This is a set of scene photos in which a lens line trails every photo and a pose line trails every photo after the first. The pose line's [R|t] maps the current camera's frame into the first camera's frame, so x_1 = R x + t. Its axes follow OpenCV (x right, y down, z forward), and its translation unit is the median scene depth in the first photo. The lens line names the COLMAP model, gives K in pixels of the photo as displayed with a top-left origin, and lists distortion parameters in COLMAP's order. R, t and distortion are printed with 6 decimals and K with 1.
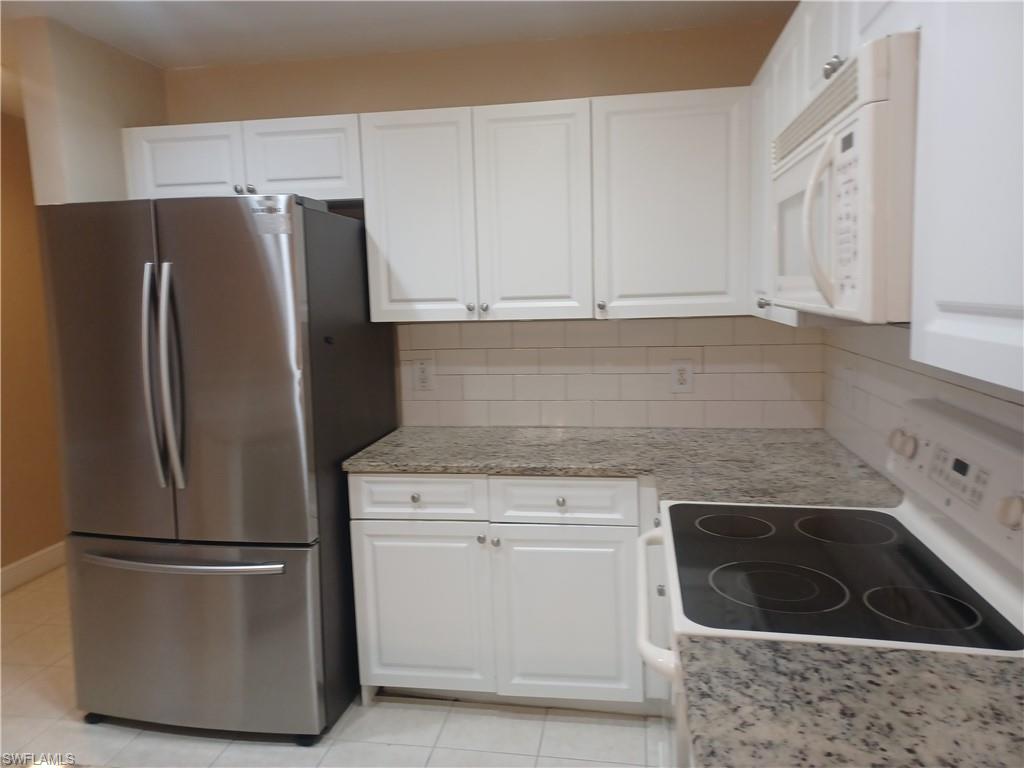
lens RADIAL K [[790.3, 0, 510.7], [0, 790.3, 366.3], [0, 0, 1]] dist [0.004153, 0.000475]
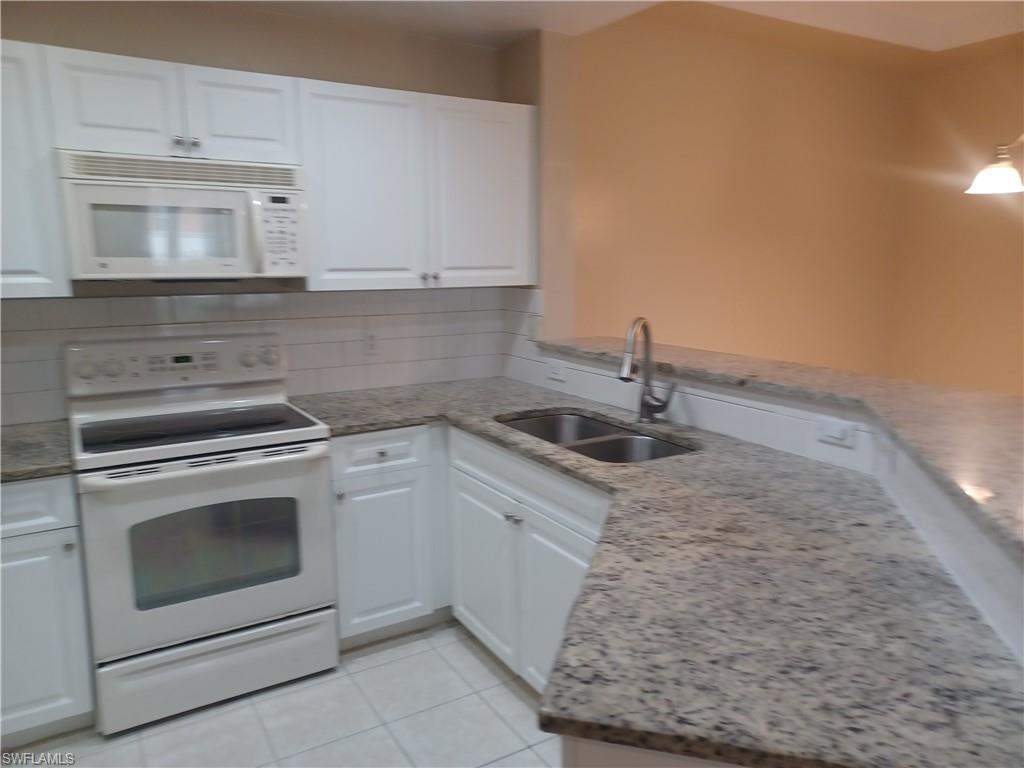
lens RADIAL K [[744.9, 0, 512.0], [0, 744.9, 384.0], [0, 0, 1]] dist [0.036334, 0.001187]
pose [[0.746514, -0.097475, 0.658191, -0.543021], [0.061306, 0.995080, 0.077834, 0.002549], [-0.662539, -0.017754, 0.748817, 0.098538]]
